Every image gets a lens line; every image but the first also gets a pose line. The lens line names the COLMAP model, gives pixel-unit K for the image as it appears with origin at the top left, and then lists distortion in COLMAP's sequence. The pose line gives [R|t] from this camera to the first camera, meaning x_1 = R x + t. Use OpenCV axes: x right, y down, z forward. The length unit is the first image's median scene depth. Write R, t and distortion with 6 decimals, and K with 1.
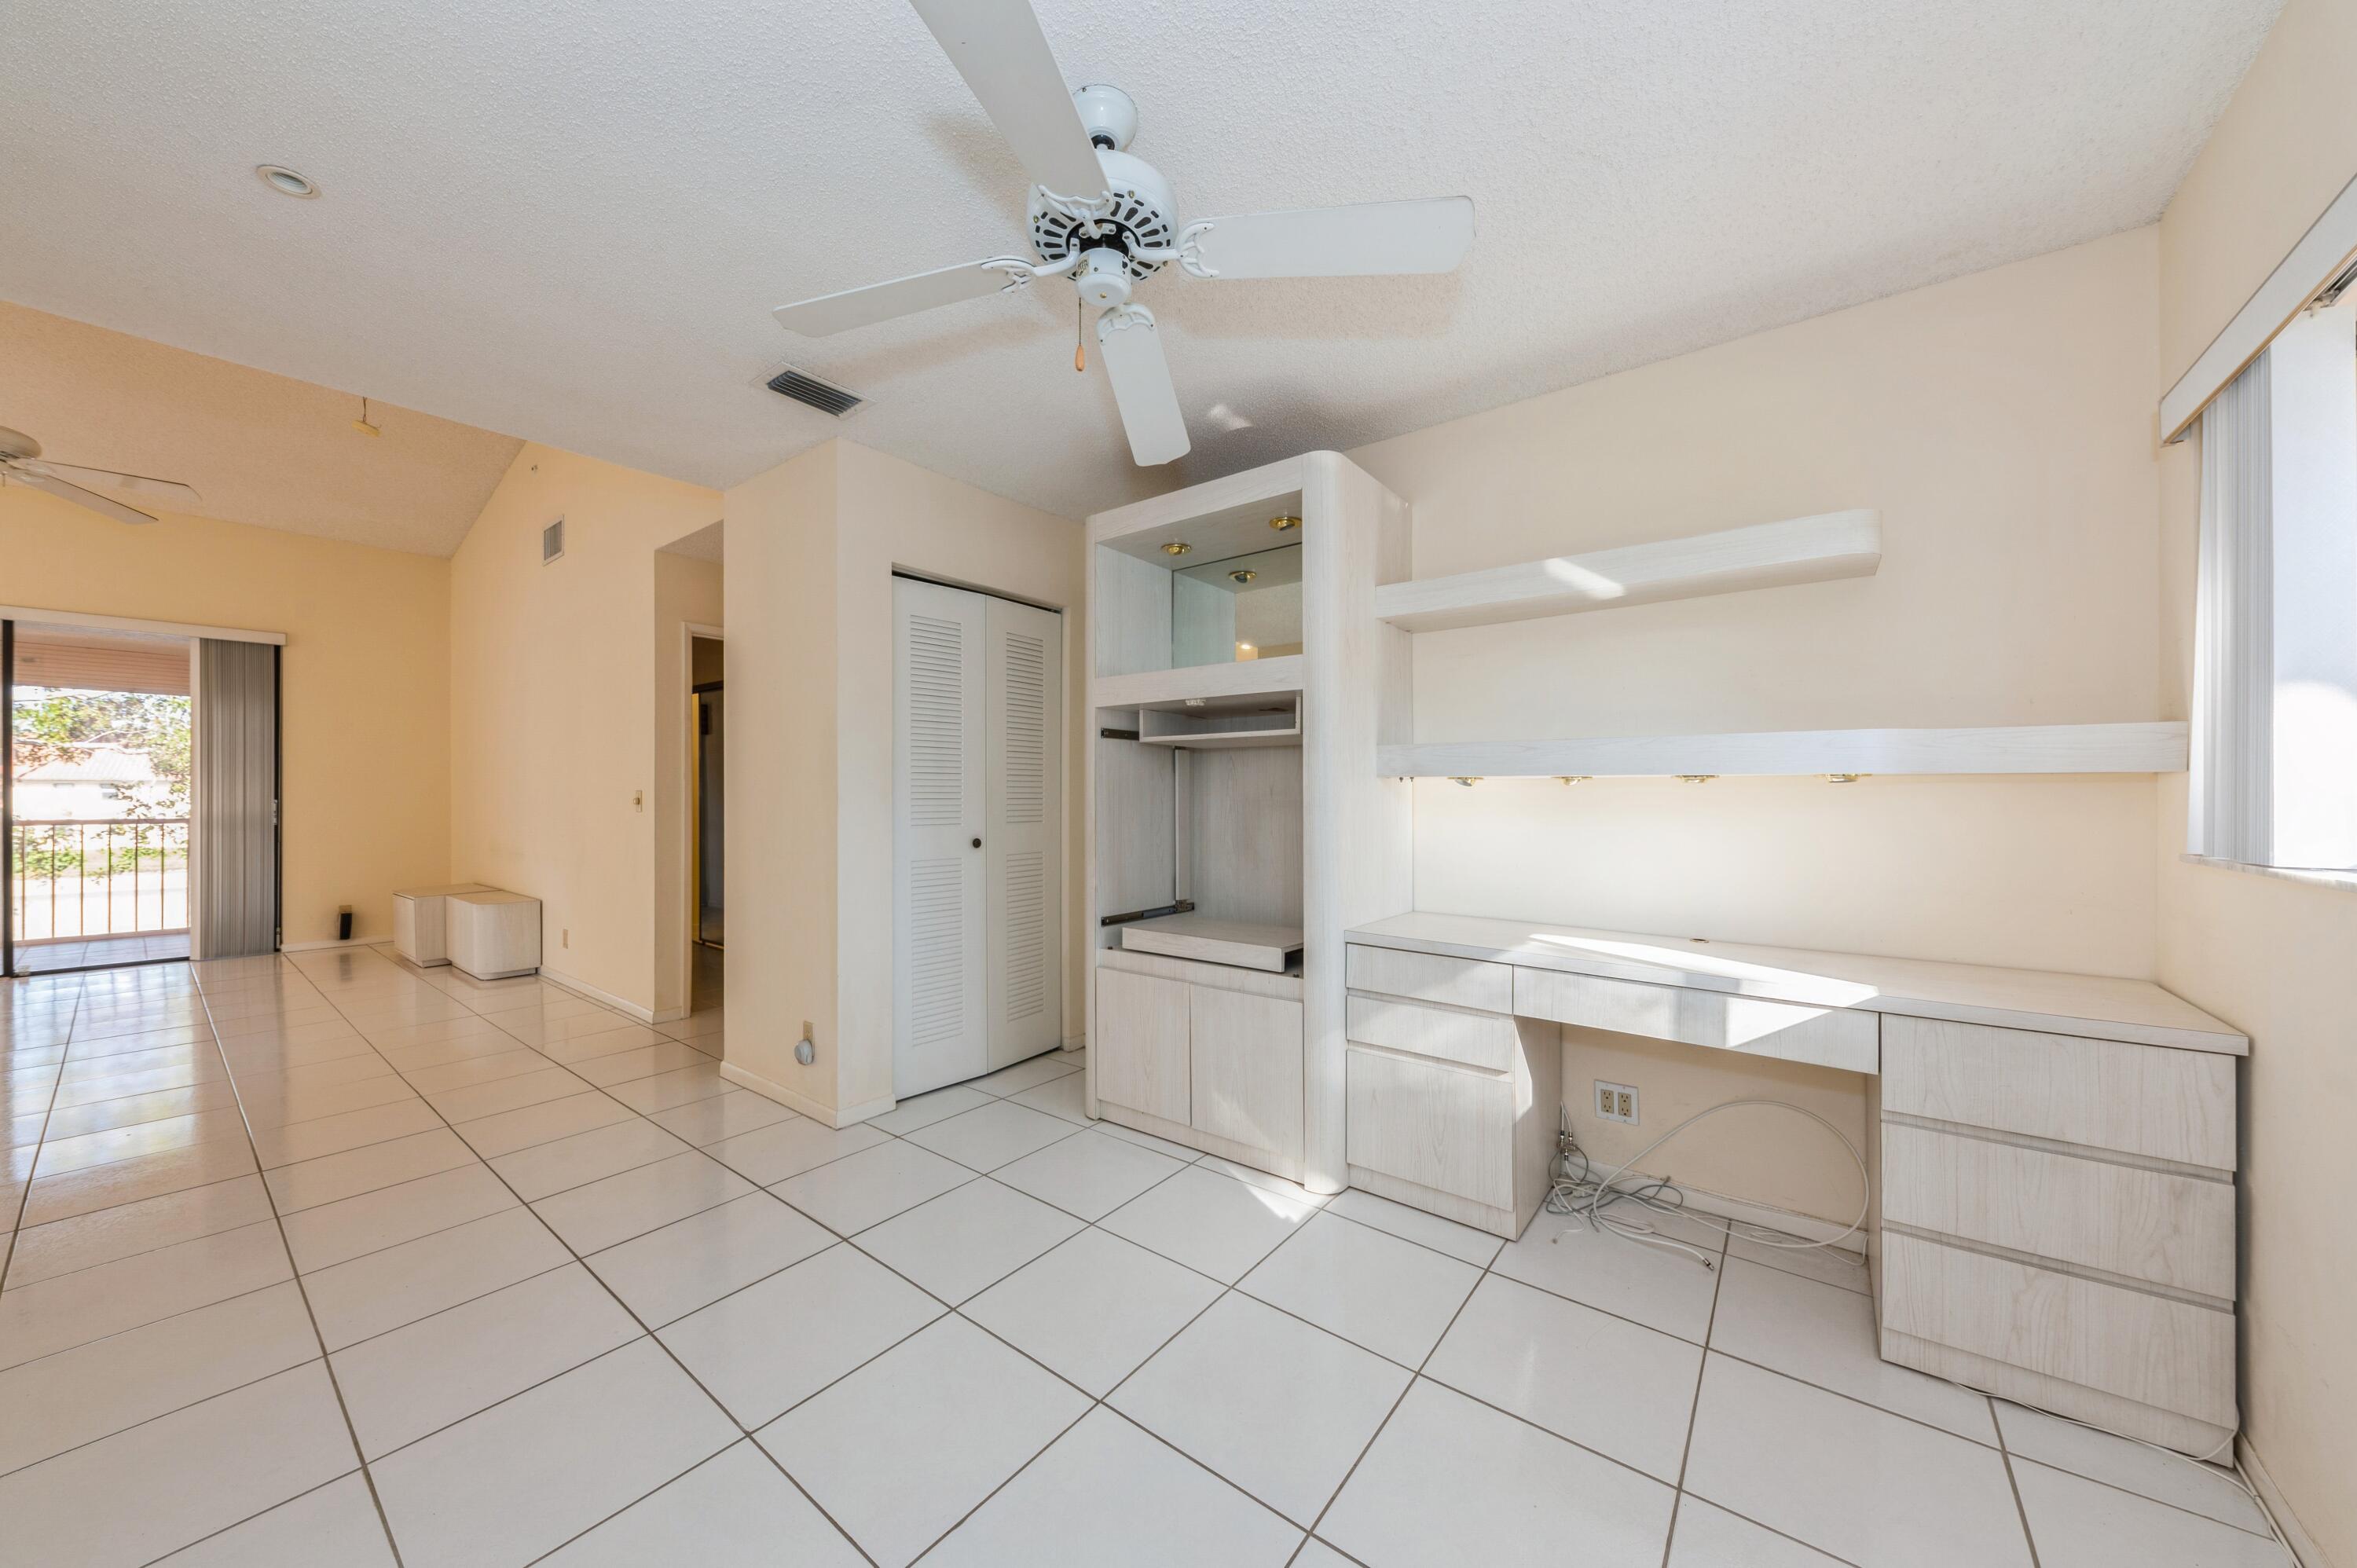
lens RADIAL K [[829.2, 0, 1173.1], [0, 829.2, 791.5], [0, 0, 1]] dist [-0.002512, -0.000316]
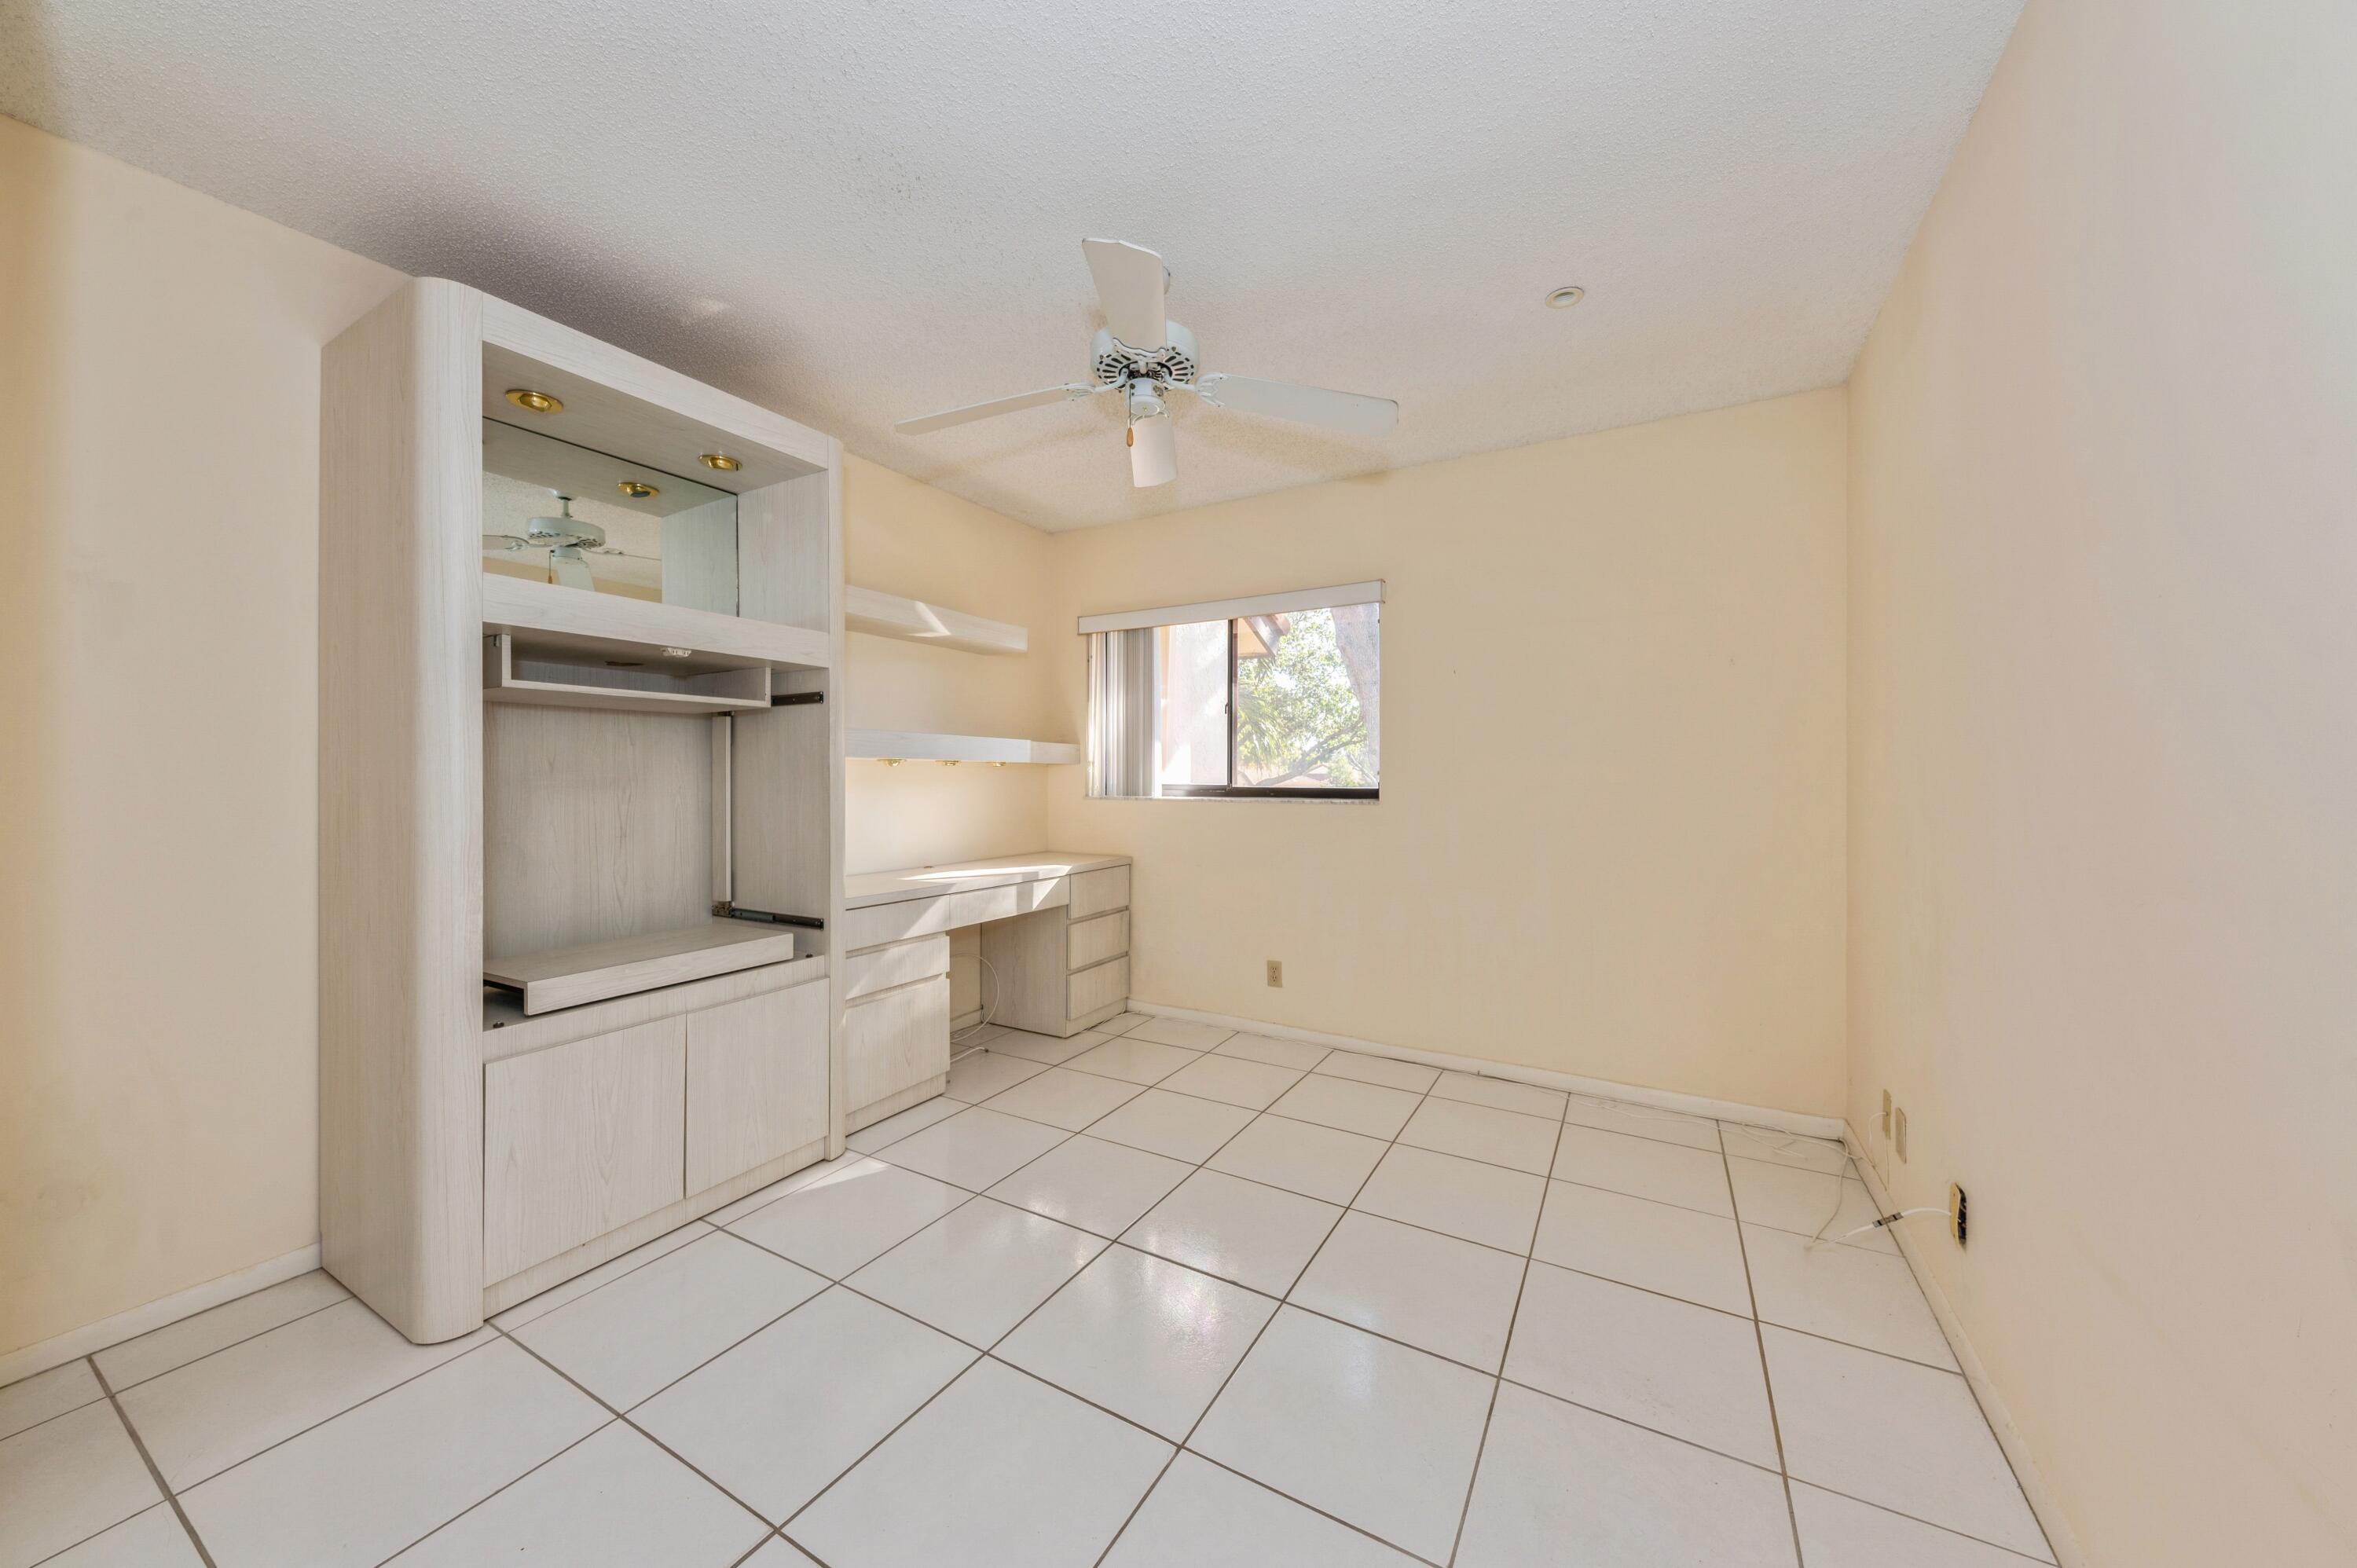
lens RADIAL K [[829.2, 0, 1173.4], [0, 829.2, 779.4], [0, 0, 1]] dist [-0.002512, -0.000316]
pose [[-0.155369, -0.004078, 0.987848, -0.973464], [-0.002735, 0.999989, 0.003698, 0.008631], [-0.987853, -0.002128, -0.155379, 0.797890]]
